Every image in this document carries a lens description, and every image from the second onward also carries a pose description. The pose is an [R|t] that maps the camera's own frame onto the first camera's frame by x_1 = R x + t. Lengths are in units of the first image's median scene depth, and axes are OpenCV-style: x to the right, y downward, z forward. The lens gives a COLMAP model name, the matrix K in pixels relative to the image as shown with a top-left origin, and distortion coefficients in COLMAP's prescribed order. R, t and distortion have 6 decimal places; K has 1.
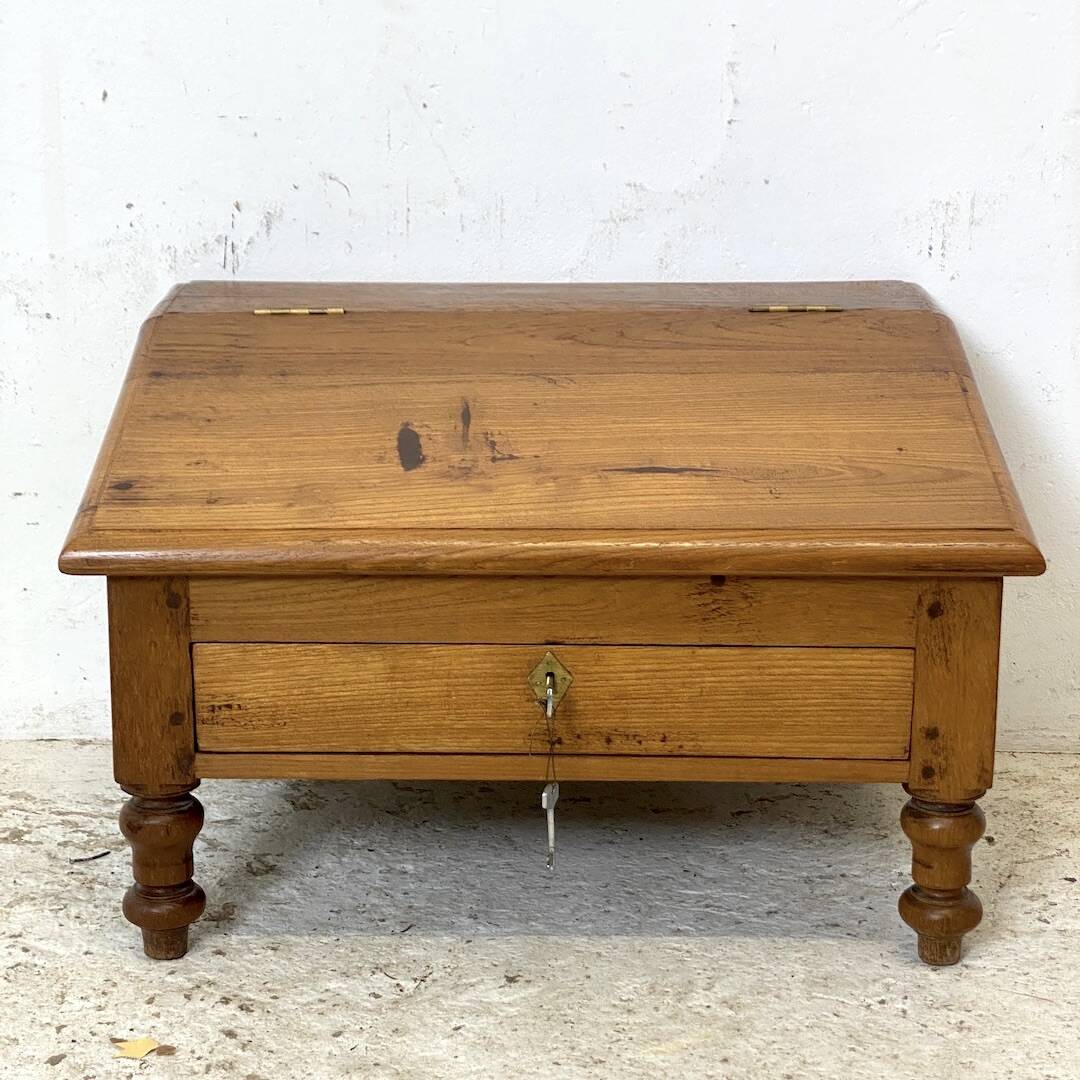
lens RADIAL K [[2175.8, 0, 539.7], [0, 2175.8, 524.7], [0, 0, 1]] dist [0.121091, 0.000000]
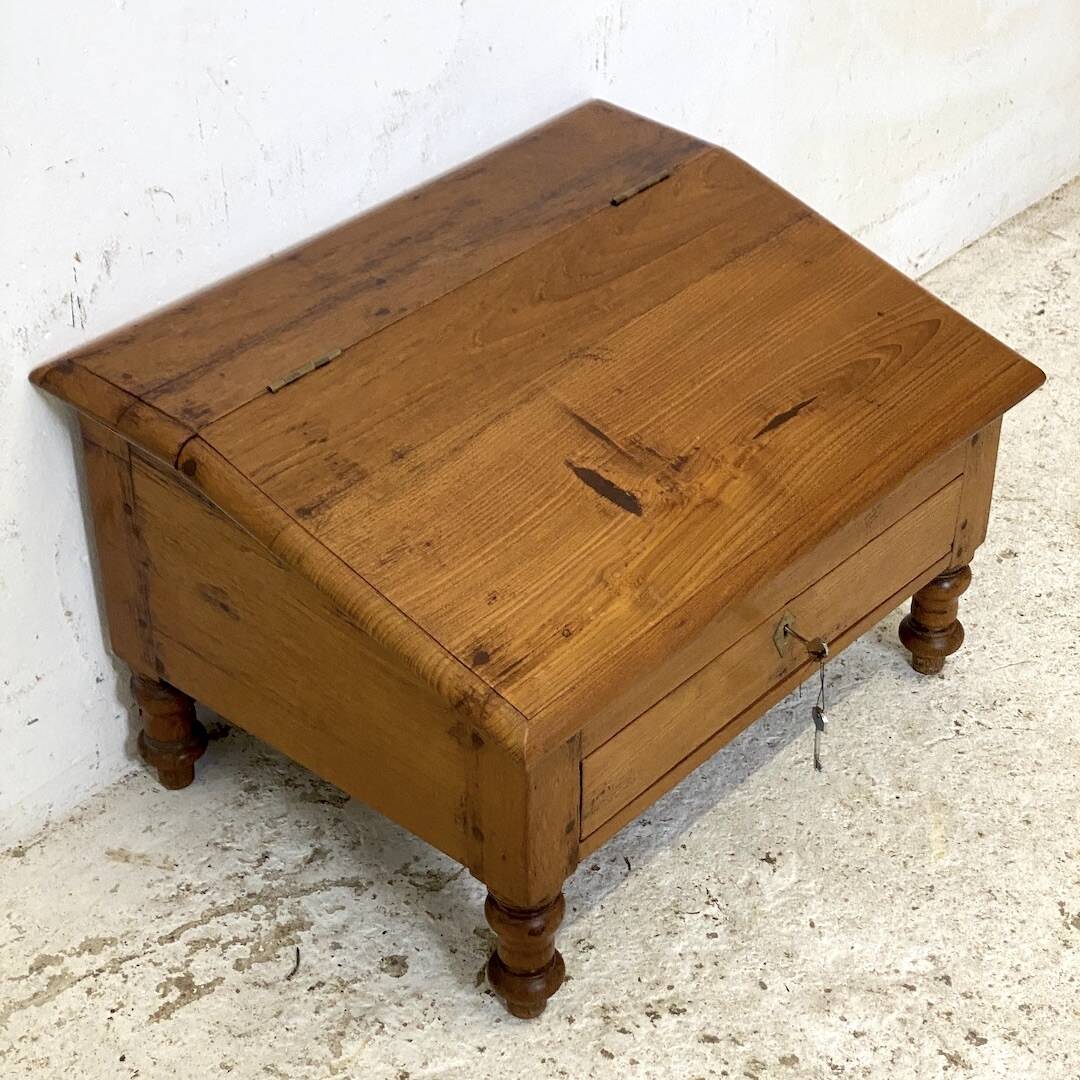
lens RADIAL K [[2175.8, 0, 558.1], [0, 2175.8, 529.5], [0, 0, 1]] dist [0.121091, 0.000000]
pose [[0.654919, -0.436413, 0.616947, -0.699777], [0.193760, 0.886076, 0.421102, -0.444771], [-0.730437, -0.156248, 0.664868, 0.312223]]
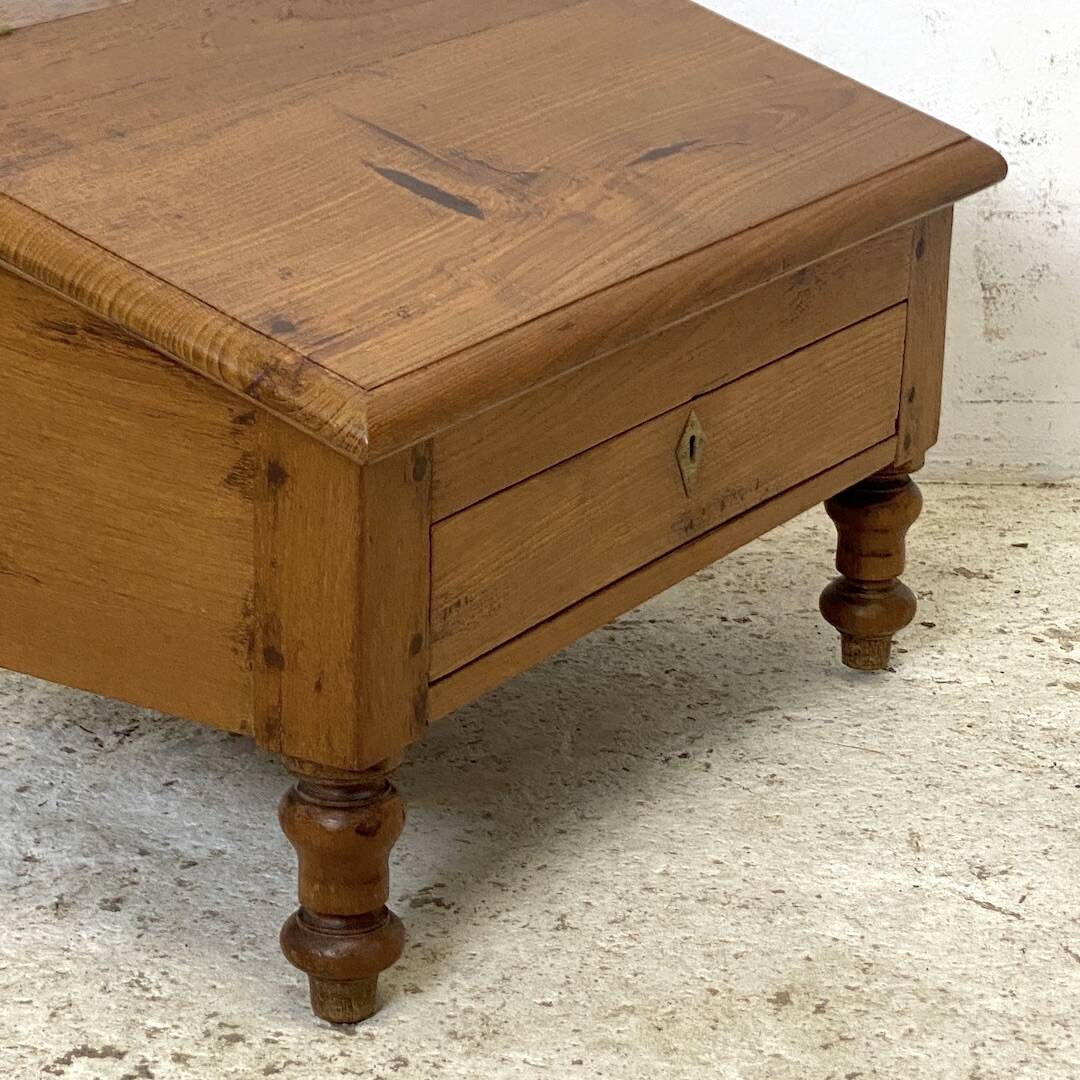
lens RADIAL K [[3355.7, 0, 538.6], [0, 3355.7, 500.8], [0, 0, 1]] dist [0.081841, 0.000000]
pose [[0.997904, 0.005268, 0.064499, 0.017726], [-0.010509, 0.996643, 0.081191, 0.017022], [-0.063854, -0.081698, 0.994609, -0.239955]]
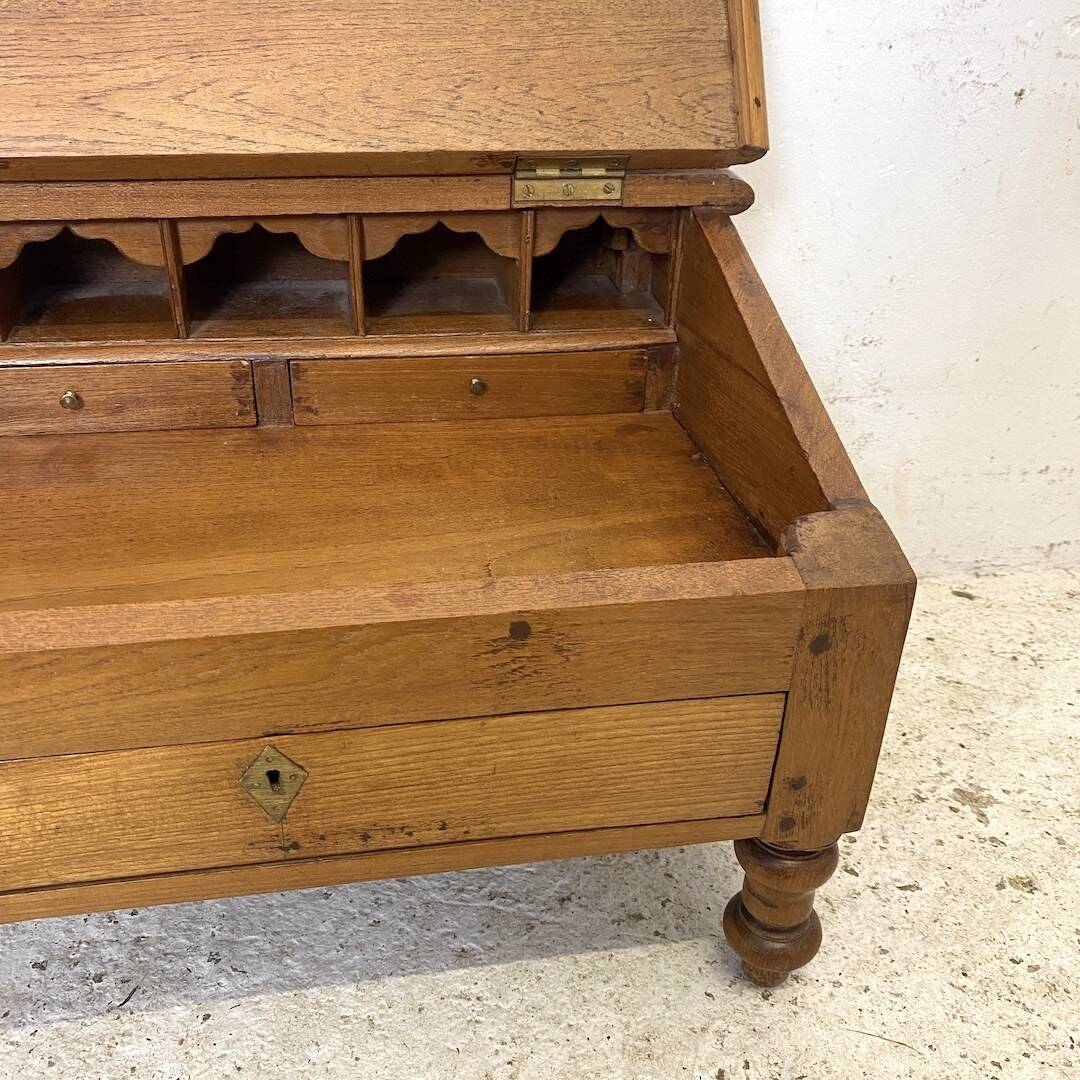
lens RADIAL K [[1114.3, 0, 539.2], [0, 1114.3, 532.7], [0, 0, 1]] dist [0.000156, 0.000000]
pose [[0.981887, -0.067847, 0.176905, 0.027133], [0.019901, 0.965453, 0.259817, -0.084418], [-0.188421, -0.251590, 0.949315, 0.626712]]
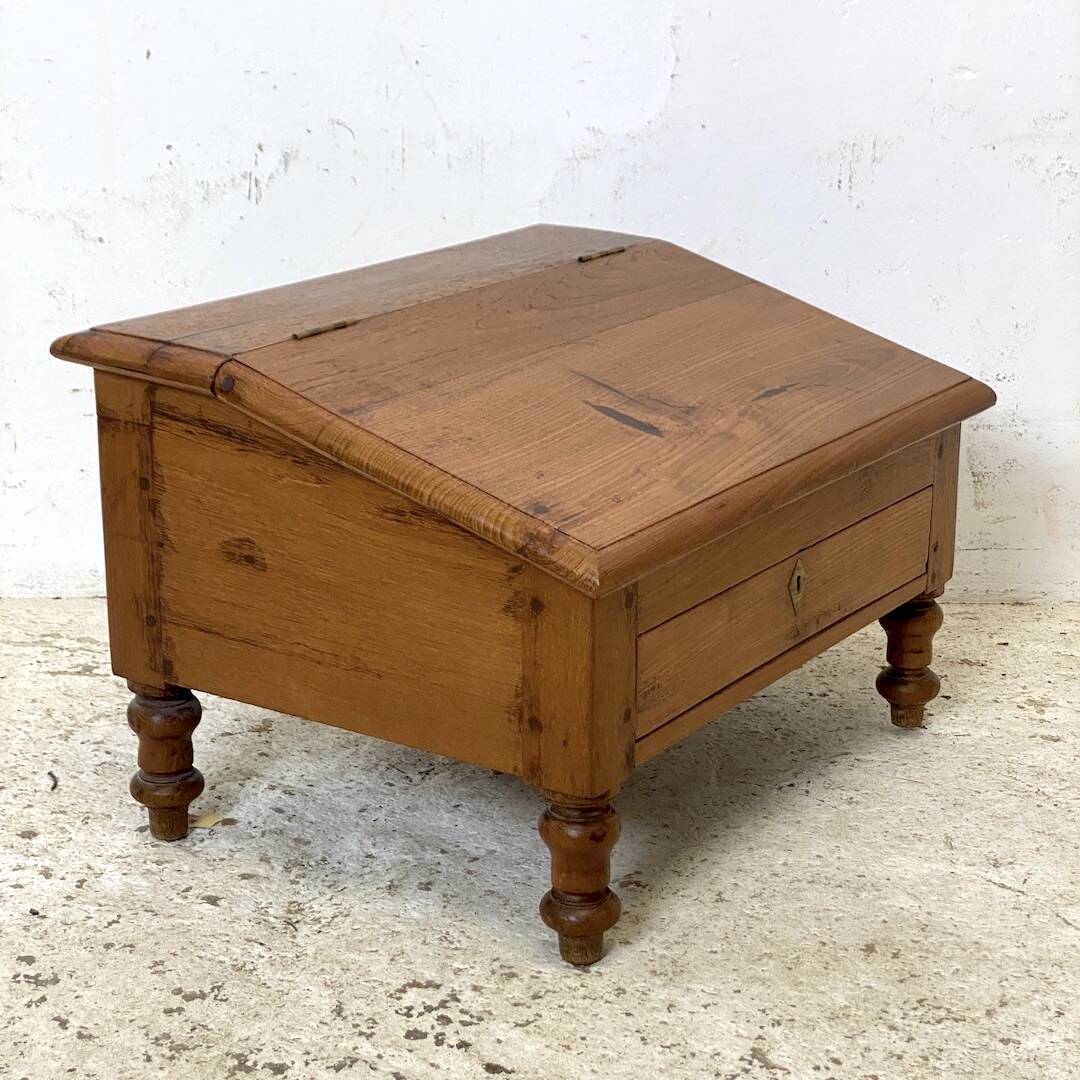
lens RADIAL K [[2175.8, 0, 538.2], [0, 2175.8, 519.4], [0, 0, 1]] dist [0.121091, 0.000000]
pose [[0.999820, -0.004975, 0.018303, -0.011225], [0.004261, 0.999237, 0.038822, 0.013294], [-0.018482, -0.038737, 0.999078, -0.236681]]
